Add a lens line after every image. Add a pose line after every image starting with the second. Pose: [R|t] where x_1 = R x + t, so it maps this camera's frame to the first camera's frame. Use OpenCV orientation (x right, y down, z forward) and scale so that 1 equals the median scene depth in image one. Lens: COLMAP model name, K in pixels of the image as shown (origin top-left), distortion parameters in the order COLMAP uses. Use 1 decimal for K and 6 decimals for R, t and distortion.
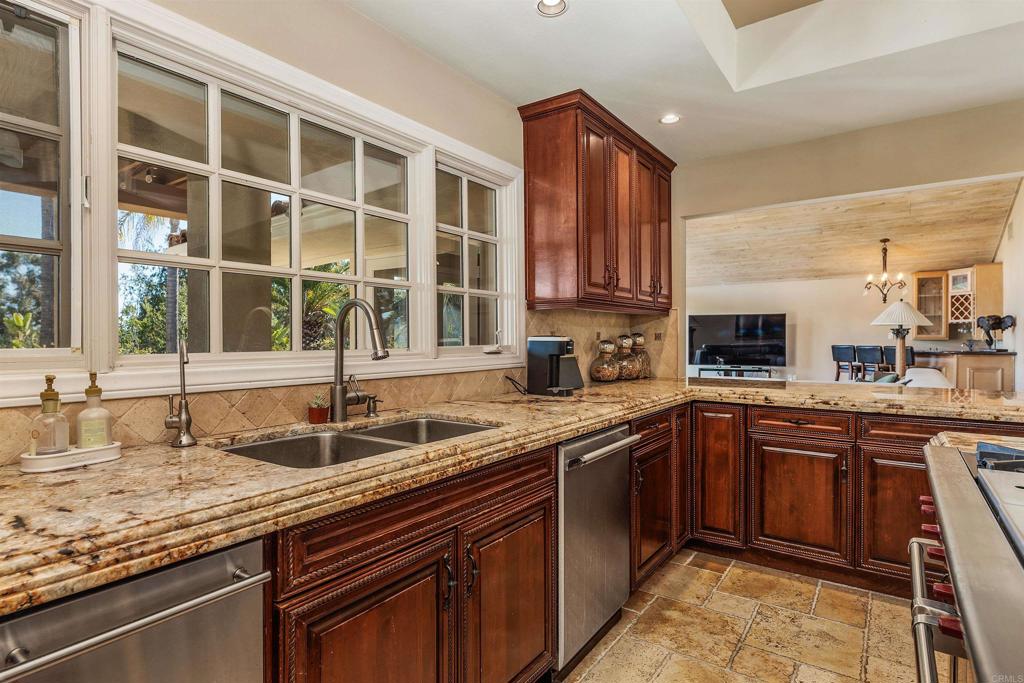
lens RADIAL K [[541.4, 0, 513.2], [0, 541.4, 338.9], [0, 0, 1]] dist [0.001725, 0.000008]
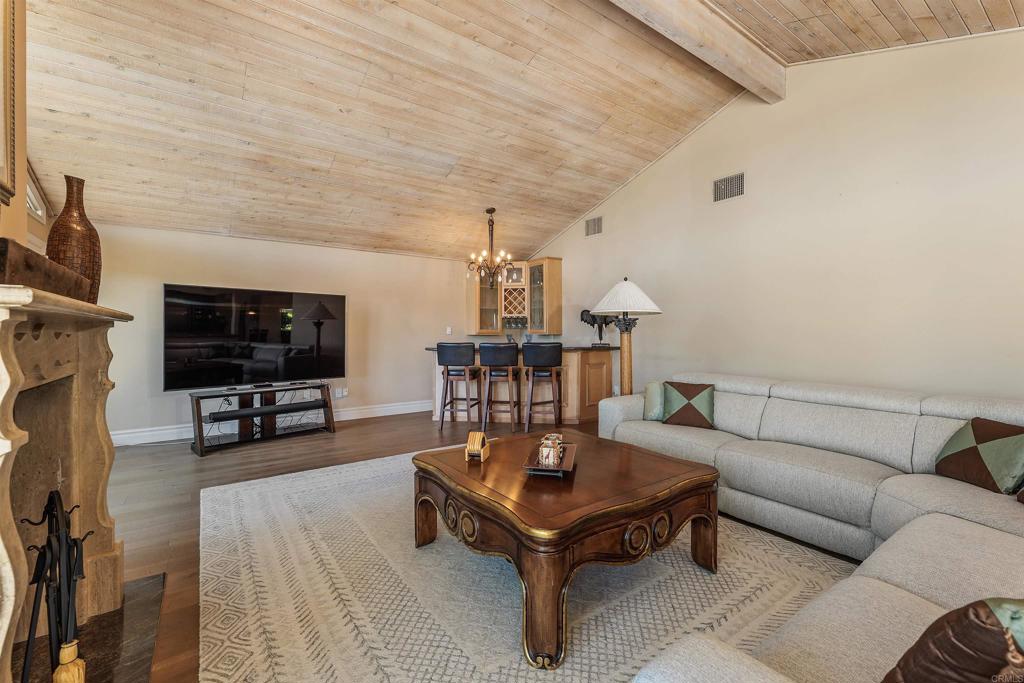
lens RADIAL K [[442.2, 0, 513.9], [0, 442.2, 336.7], [0, 0, 1]] dist [0.001763, 0.000045]
pose [[0.316040, -0.004292, 0.948736, 0.075572], [0.007835, 0.999967, 0.001914, 0.003392], [-0.948714, 0.006828, 0.316063, 0.742626]]
